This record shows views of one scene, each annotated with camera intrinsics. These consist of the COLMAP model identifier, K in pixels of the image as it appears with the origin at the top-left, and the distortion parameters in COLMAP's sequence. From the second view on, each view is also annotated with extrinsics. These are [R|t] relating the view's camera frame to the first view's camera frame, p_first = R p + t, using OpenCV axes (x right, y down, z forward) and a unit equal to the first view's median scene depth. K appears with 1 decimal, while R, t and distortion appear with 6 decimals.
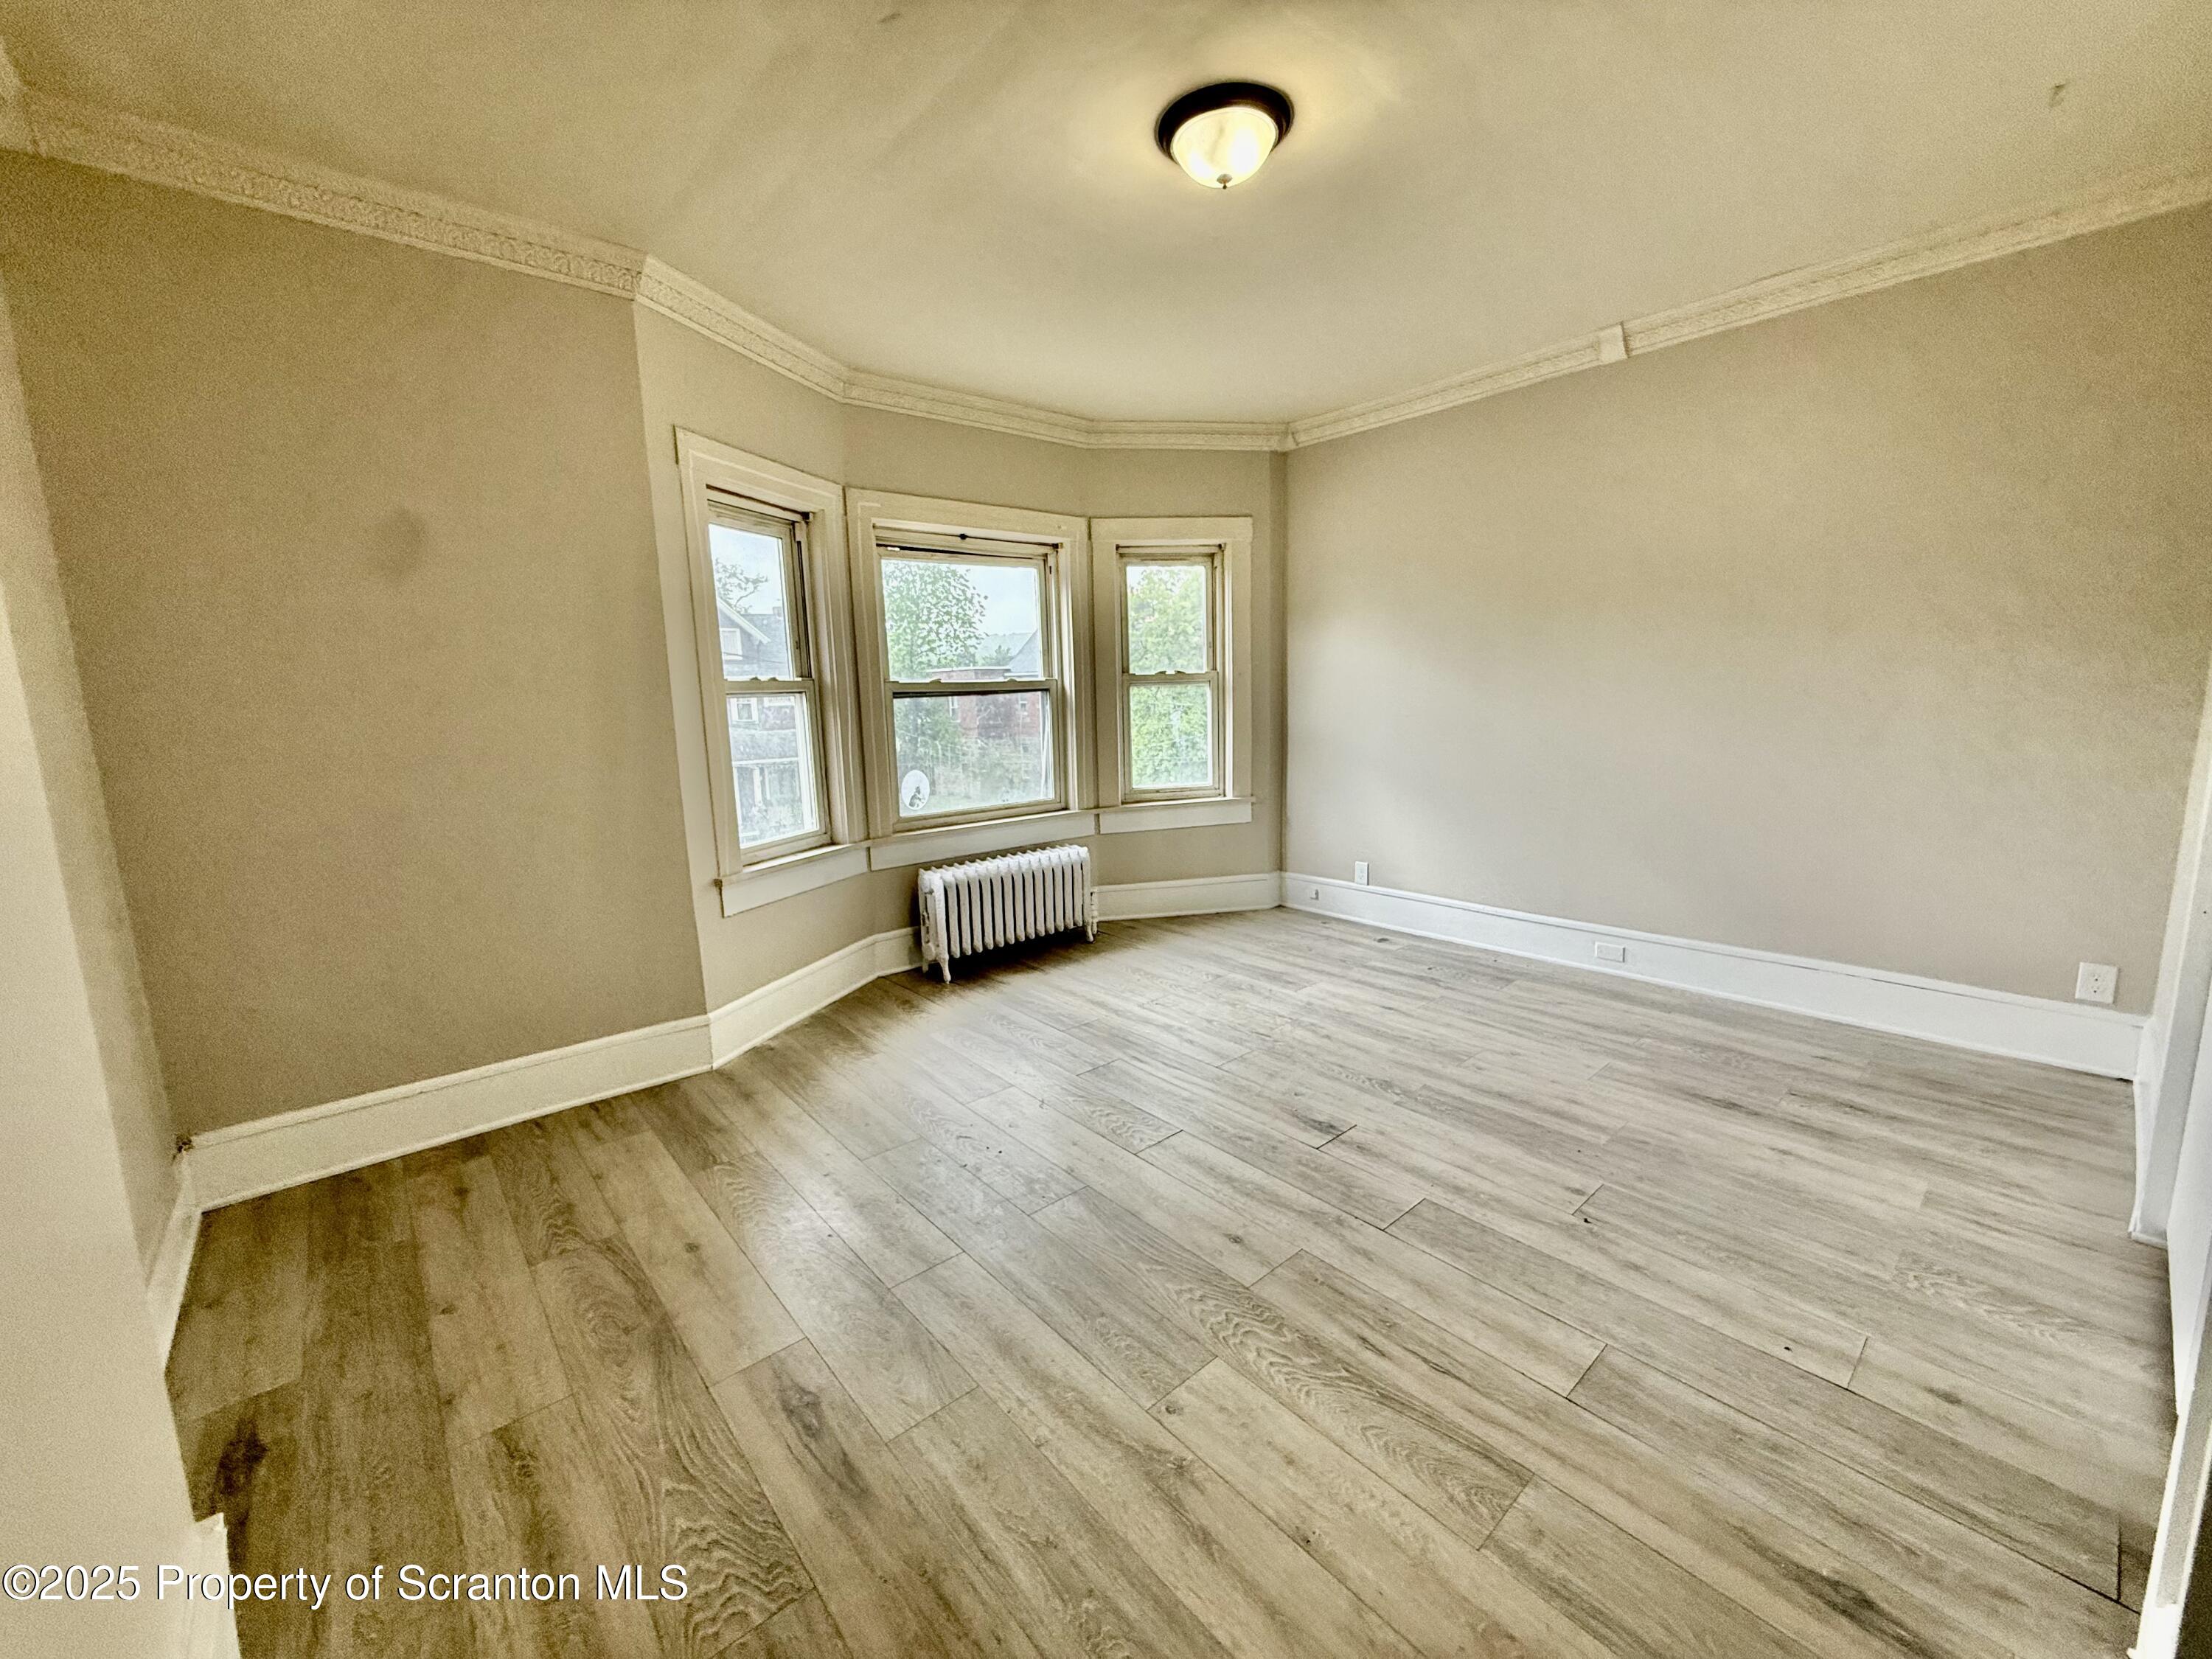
lens RADIAL K [[891.1, 0, 1095.4], [0, 891.1, 831.5], [0, 0, 1]] dist [-0.000074, 0.000031]
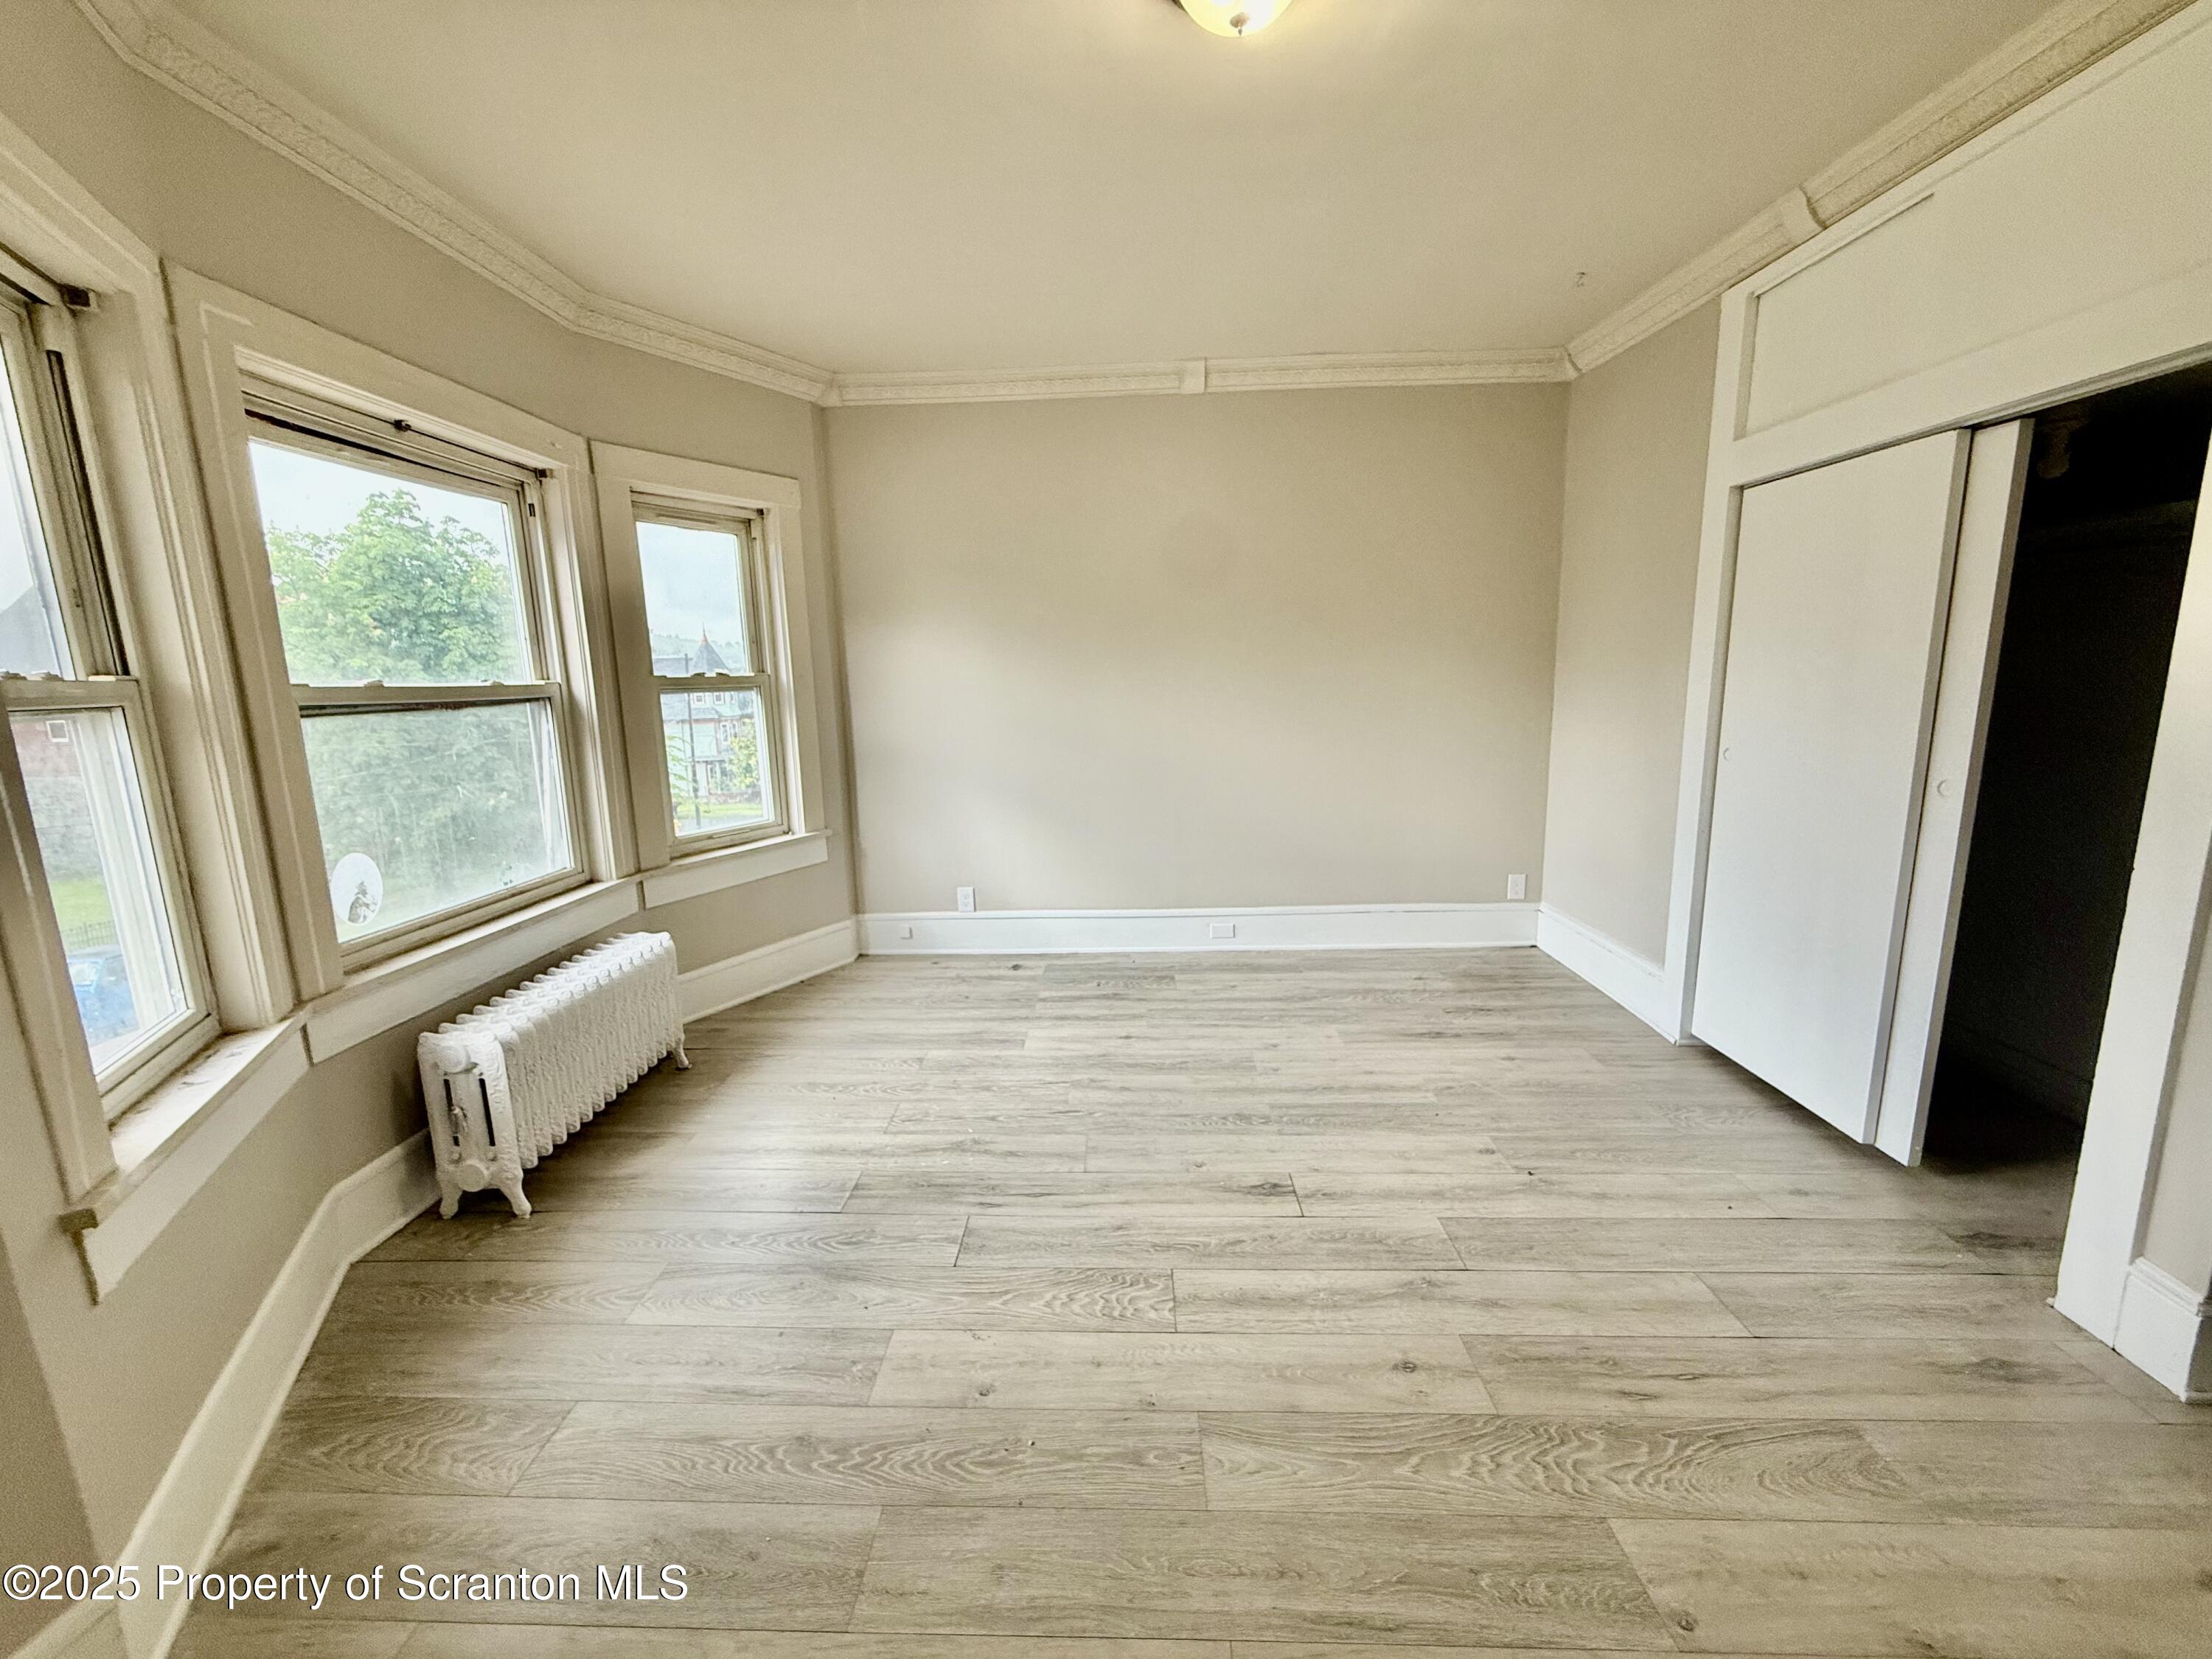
lens RADIAL K [[891.1, 0, 1106.4], [0, 891.1, 828.4], [0, 0, 1]] dist [-0.000074, 0.000031]
pose [[0.670365, -0.114004, 0.733222, -0.309436], [0.122407, 0.991580, 0.042262, -0.054200], [-0.731866, 0.061421, 0.678675, 0.335337]]
